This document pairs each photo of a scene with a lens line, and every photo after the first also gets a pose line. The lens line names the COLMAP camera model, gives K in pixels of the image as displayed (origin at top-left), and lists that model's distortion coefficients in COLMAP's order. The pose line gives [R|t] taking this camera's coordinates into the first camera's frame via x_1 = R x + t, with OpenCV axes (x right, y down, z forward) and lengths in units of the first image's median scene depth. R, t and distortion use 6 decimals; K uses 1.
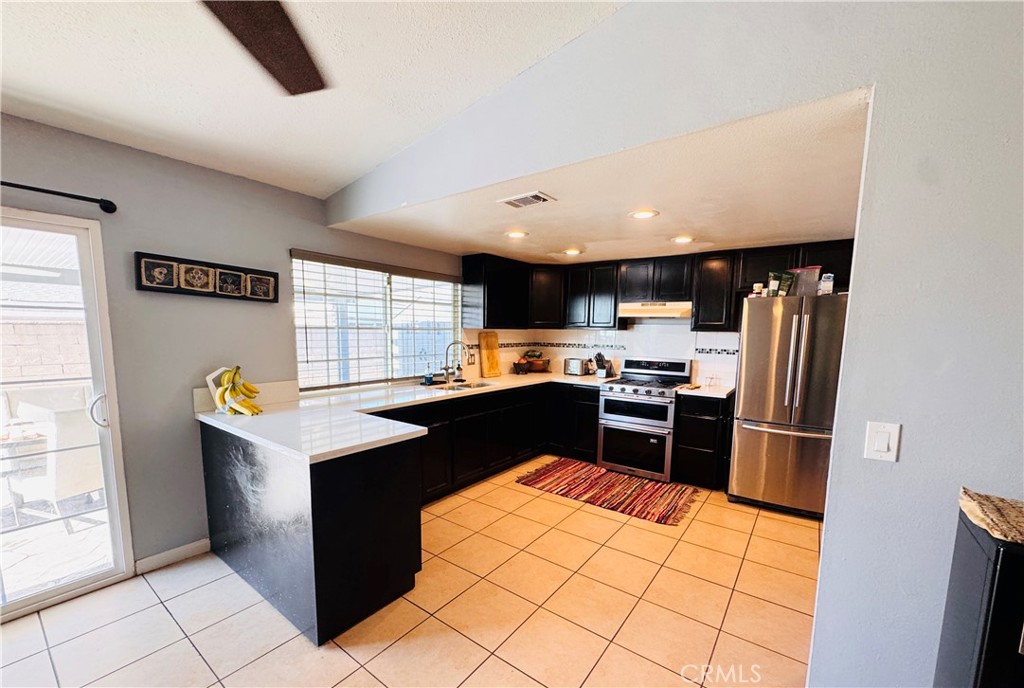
lens RADIAL K [[418.9, 0, 525.7], [0, 418.9, 379.3], [0, 0, 1]] dist [0.001974, 0.000246]
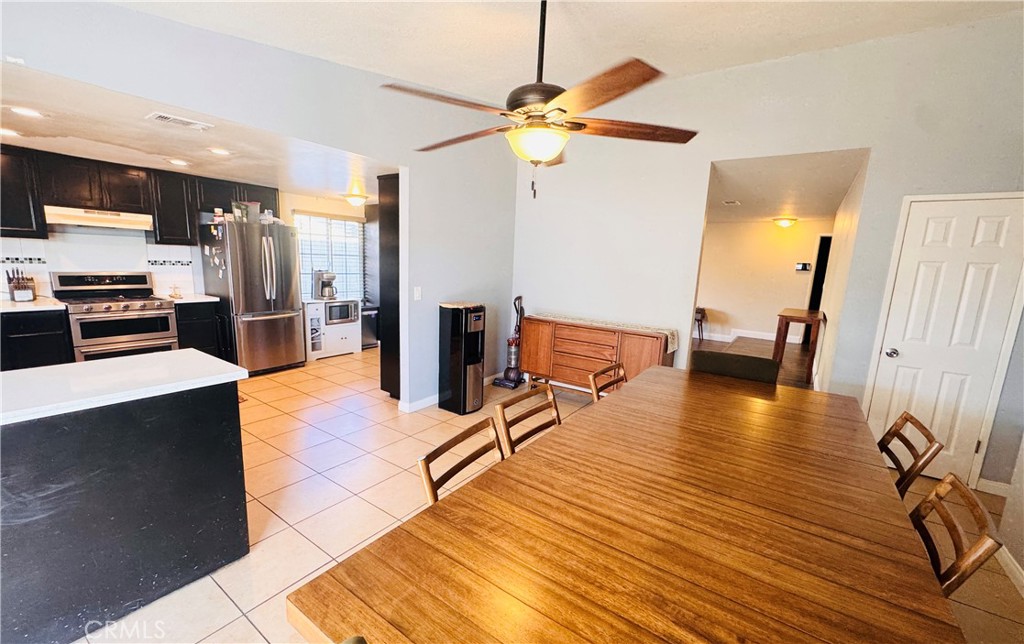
lens RADIAL K [[414.4, 0, 510.3], [0, 414.4, 329.4], [0, 0, 1]] dist [0.009751, -0.000038]
pose [[-0.021187, -0.186323, 0.982260, -0.659153], [0.076100, 0.979330, 0.187408, -0.032736], [-0.996875, 0.078720, -0.006570, 0.134077]]
